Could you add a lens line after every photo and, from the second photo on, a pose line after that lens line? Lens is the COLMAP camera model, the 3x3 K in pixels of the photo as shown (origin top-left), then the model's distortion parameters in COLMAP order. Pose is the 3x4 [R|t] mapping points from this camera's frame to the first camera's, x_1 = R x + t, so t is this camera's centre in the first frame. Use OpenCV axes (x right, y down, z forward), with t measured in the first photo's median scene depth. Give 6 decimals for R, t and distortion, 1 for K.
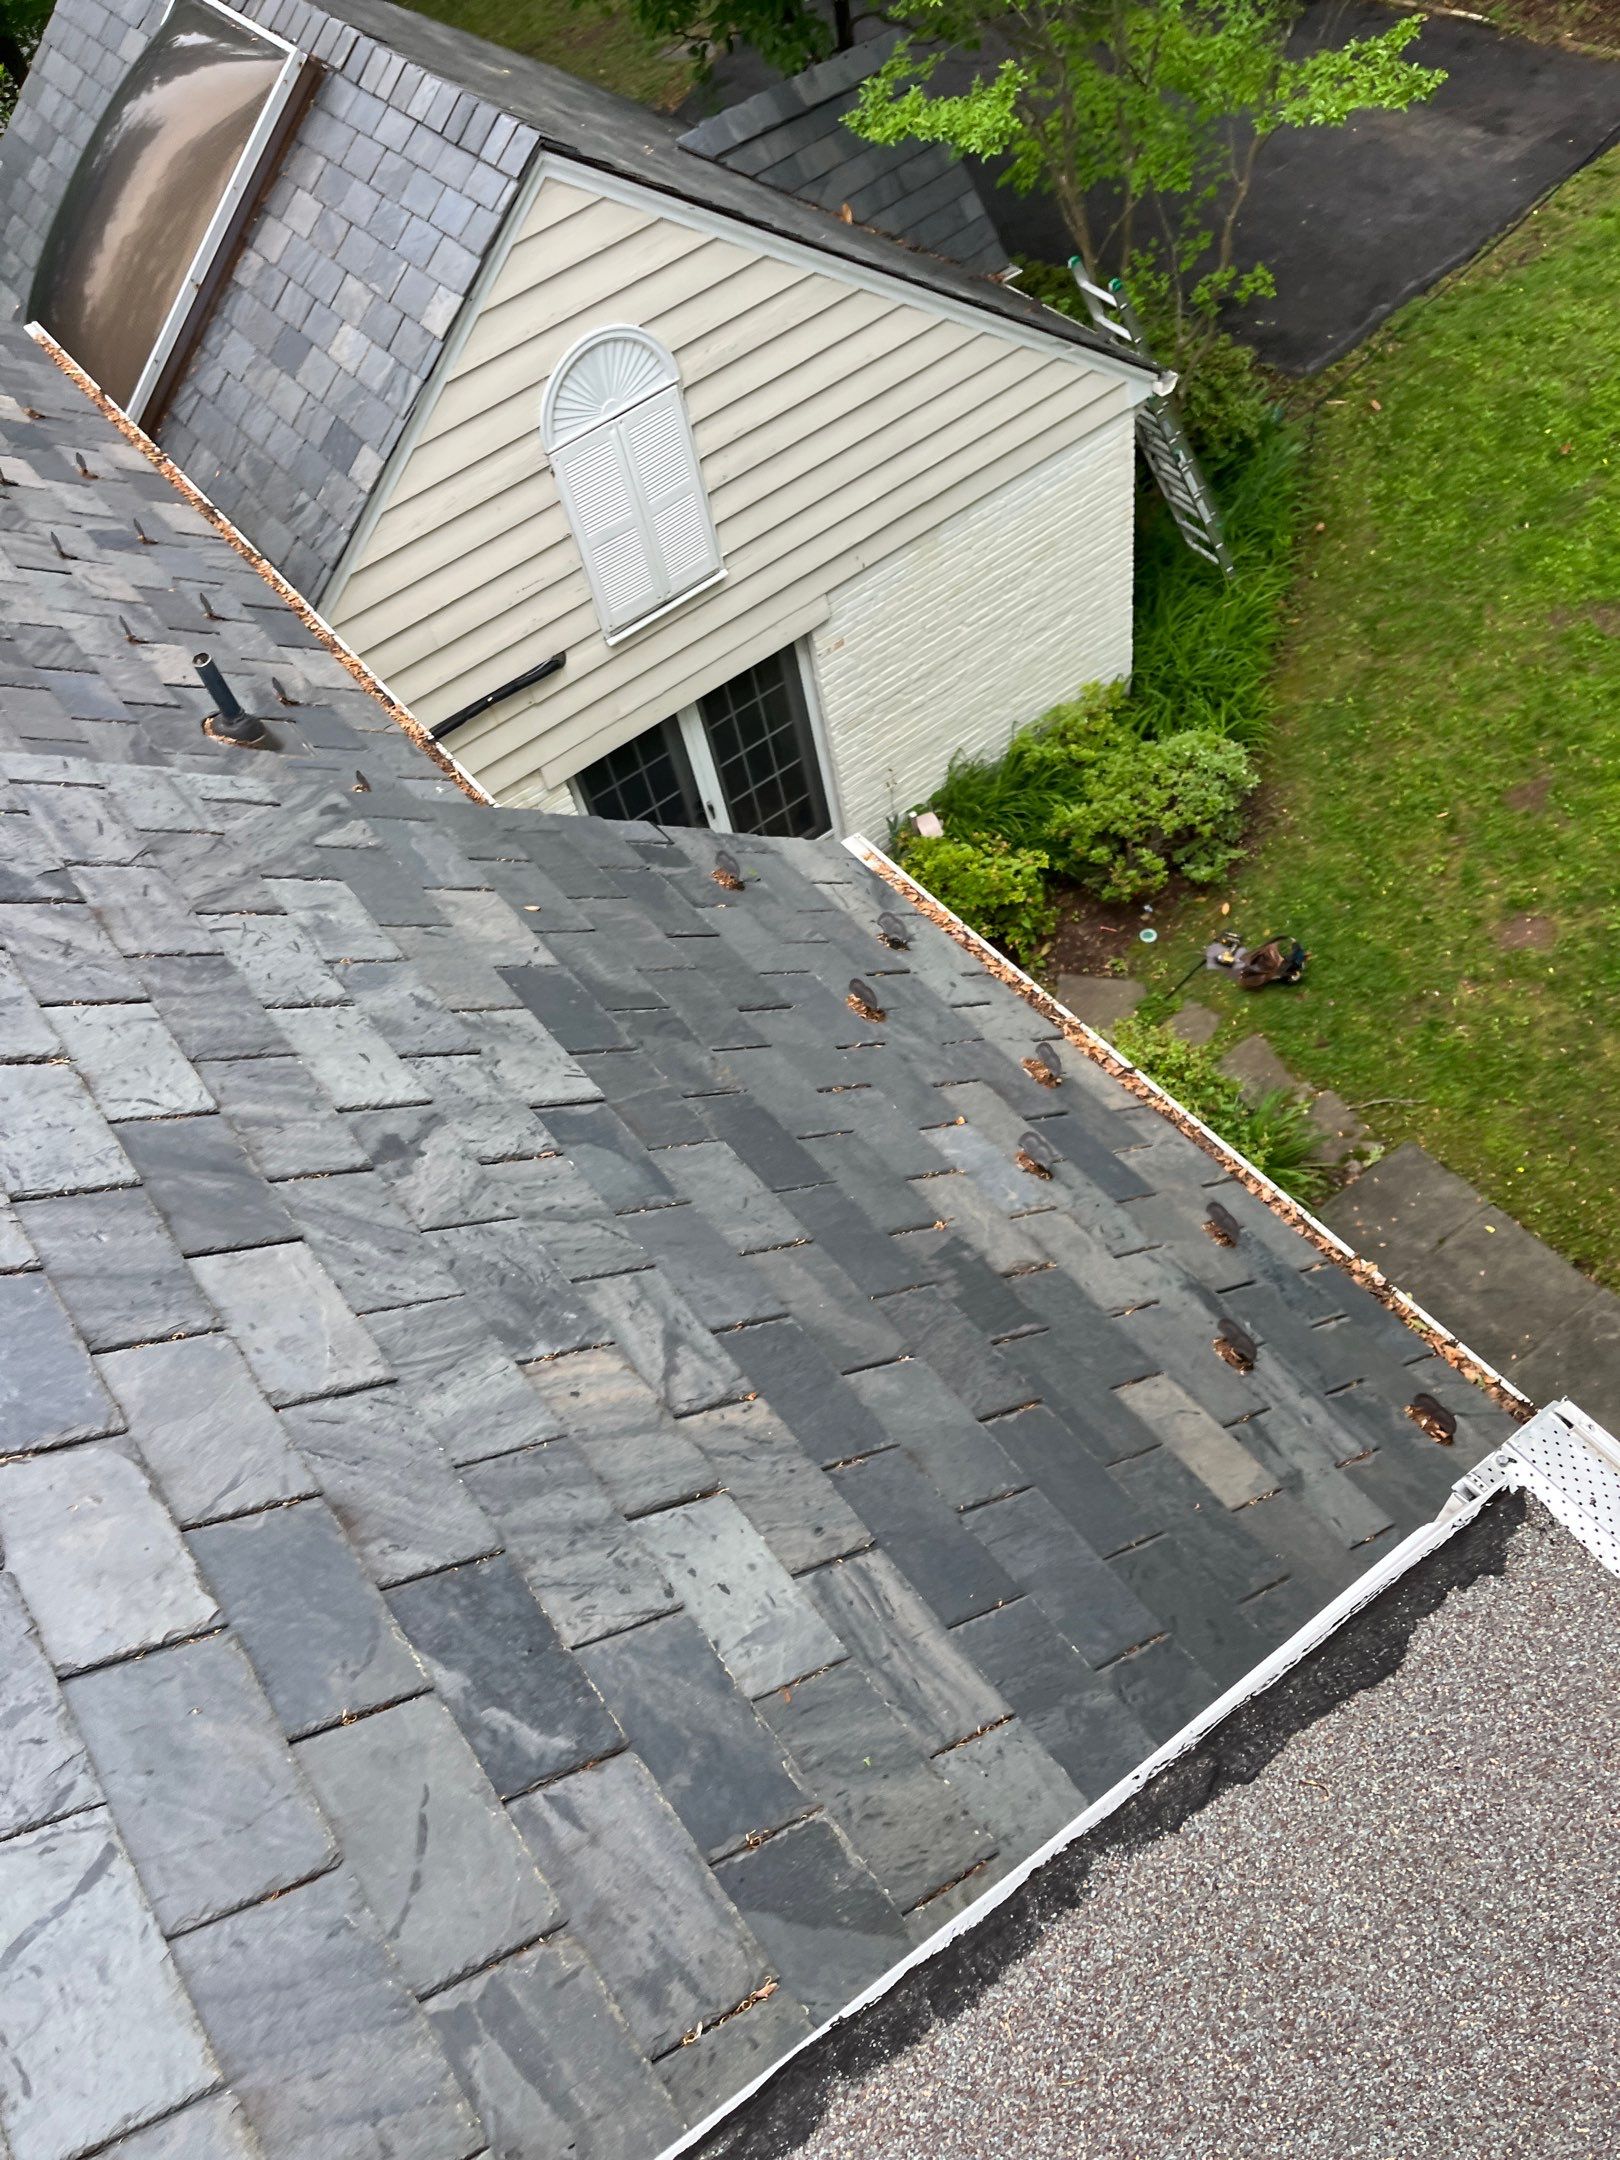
lens RADIAL K [[1597.2, 0, 811.6], [0, 1597.2, 1096.8], [0, 0, 1]] dist [0.074227, -0.103576]
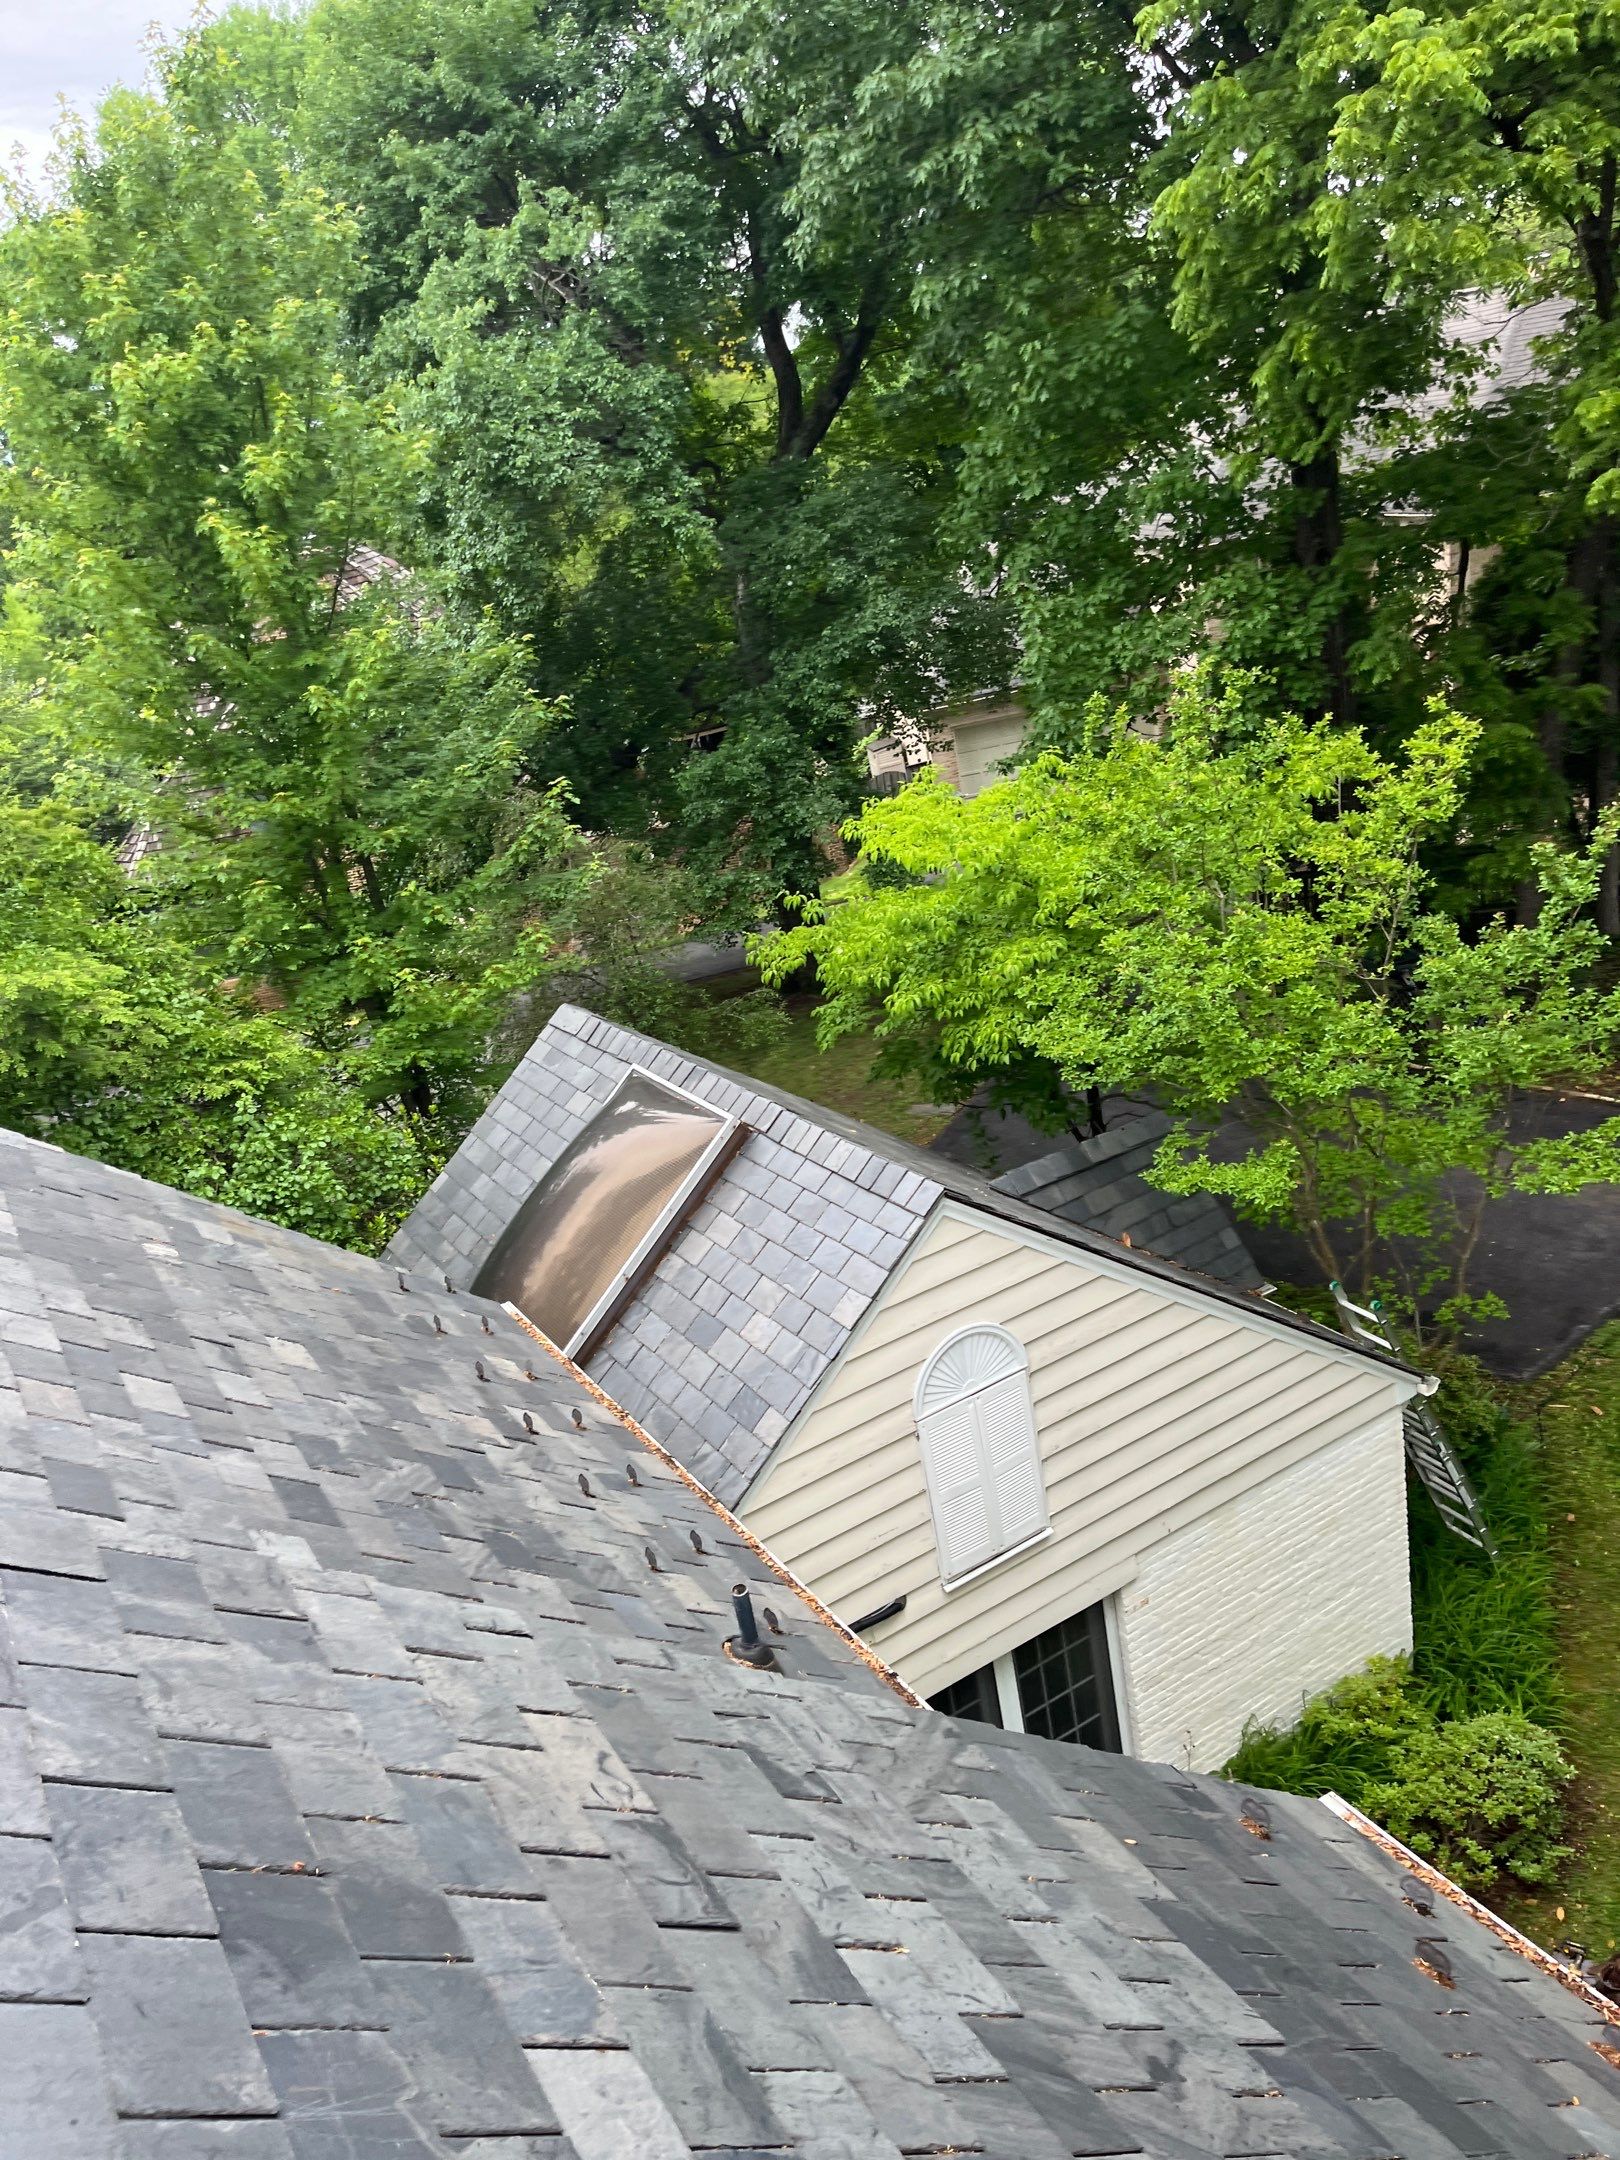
lens RADIAL K [[1597.2, 0, 811.6], [0, 1597.2, 1096.8], [0, 0, 1]] dist [0.074227, -0.103576]
pose [[0.995333, 0.026957, -0.092657, -0.107856], [-0.072891, 0.839249, -0.538839, 0.022427], [0.063237, 0.543079, 0.837297, -0.068508]]
